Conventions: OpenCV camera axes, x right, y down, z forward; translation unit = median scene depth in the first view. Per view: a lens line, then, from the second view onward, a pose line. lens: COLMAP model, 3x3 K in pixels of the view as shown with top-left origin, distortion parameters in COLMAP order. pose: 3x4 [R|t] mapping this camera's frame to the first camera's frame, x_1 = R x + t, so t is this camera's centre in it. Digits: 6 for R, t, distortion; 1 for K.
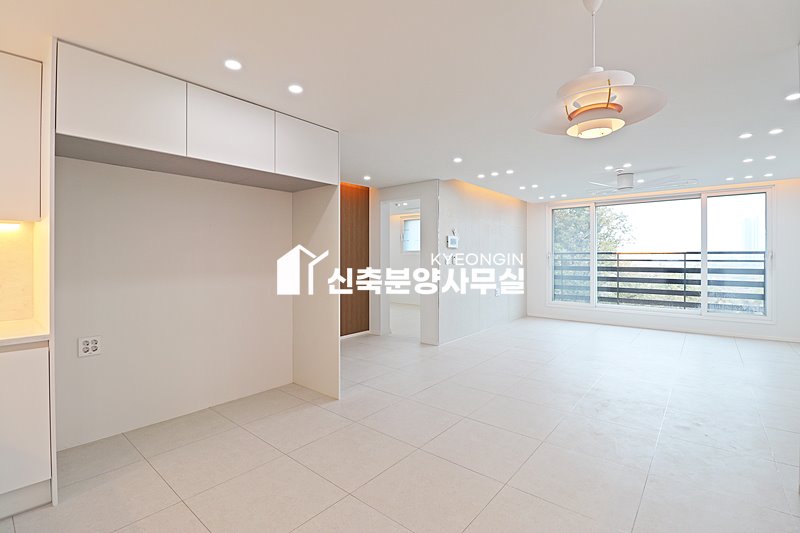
lens RADIAL K [[363.8, 0, 414.4], [0, 363.8, 260.0], [0, 0, 1]] dist [-0.002456, -0.000329]
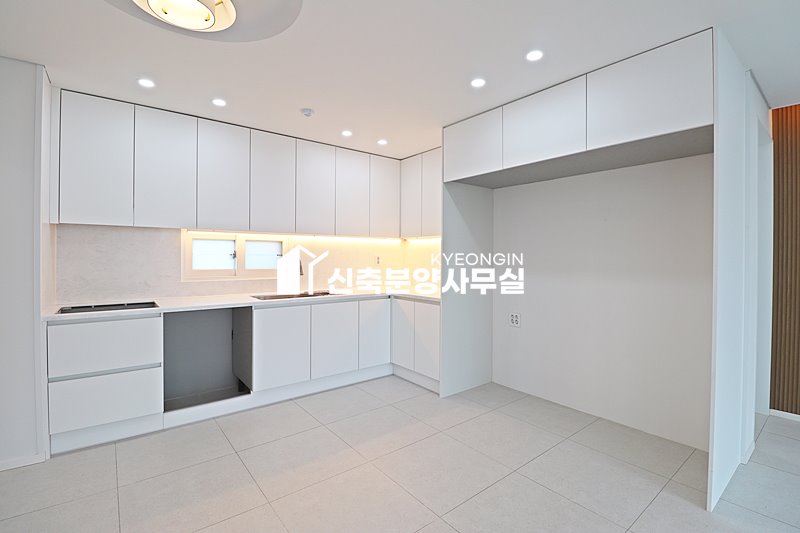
lens RADIAL K [[374.4, 0, 400.6], [0, 374.4, 259.4], [0, 0, 1]] dist [-0.002126, -0.000667]
pose [[-0.208272, 0.008755, -0.978032, 0.583082], [-0.011500, 0.999869, 0.011400, -0.001720], [0.978003, 0.013621, -0.208144, 0.862737]]
